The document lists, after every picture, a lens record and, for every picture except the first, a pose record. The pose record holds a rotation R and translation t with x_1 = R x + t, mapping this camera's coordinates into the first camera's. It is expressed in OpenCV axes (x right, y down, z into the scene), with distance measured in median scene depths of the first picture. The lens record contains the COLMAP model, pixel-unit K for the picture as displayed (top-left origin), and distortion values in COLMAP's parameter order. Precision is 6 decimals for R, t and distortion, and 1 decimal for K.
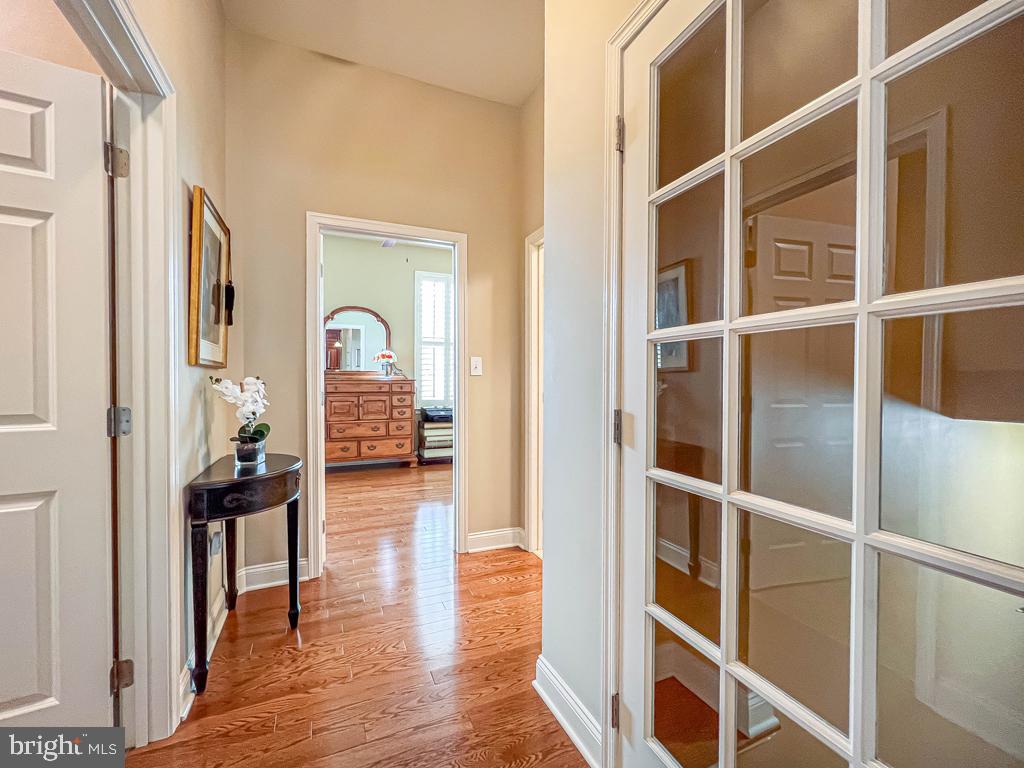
lens RADIAL K [[419.6, 0, 508.9], [0, 419.6, 378.7], [0, 0, 1]] dist [0.002428, 0.000036]
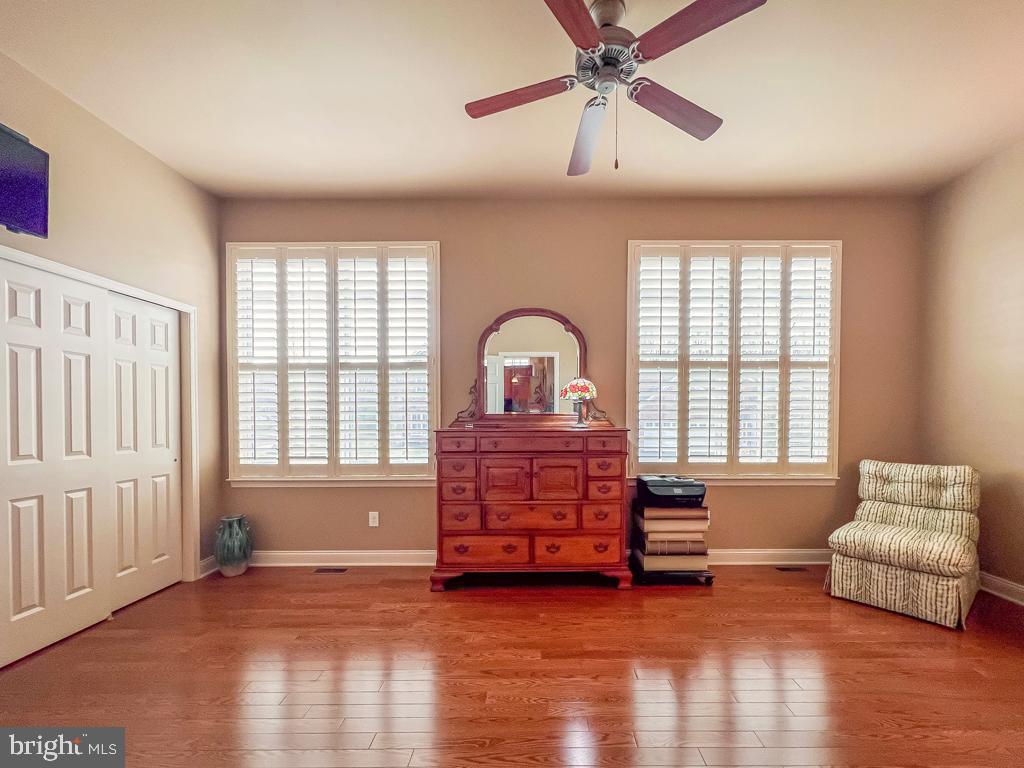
lens RADIAL K [[419.6, 0, 518.3], [0, 419.6, 384.7], [0, 0, 1]] dist [0.002428, 0.000036]
pose [[0.900510, 0.004461, -0.434812, -0.112872], [-0.009345, 0.999915, -0.009094, -0.053157], [0.434734, 0.012252, 0.900476, 0.432187]]
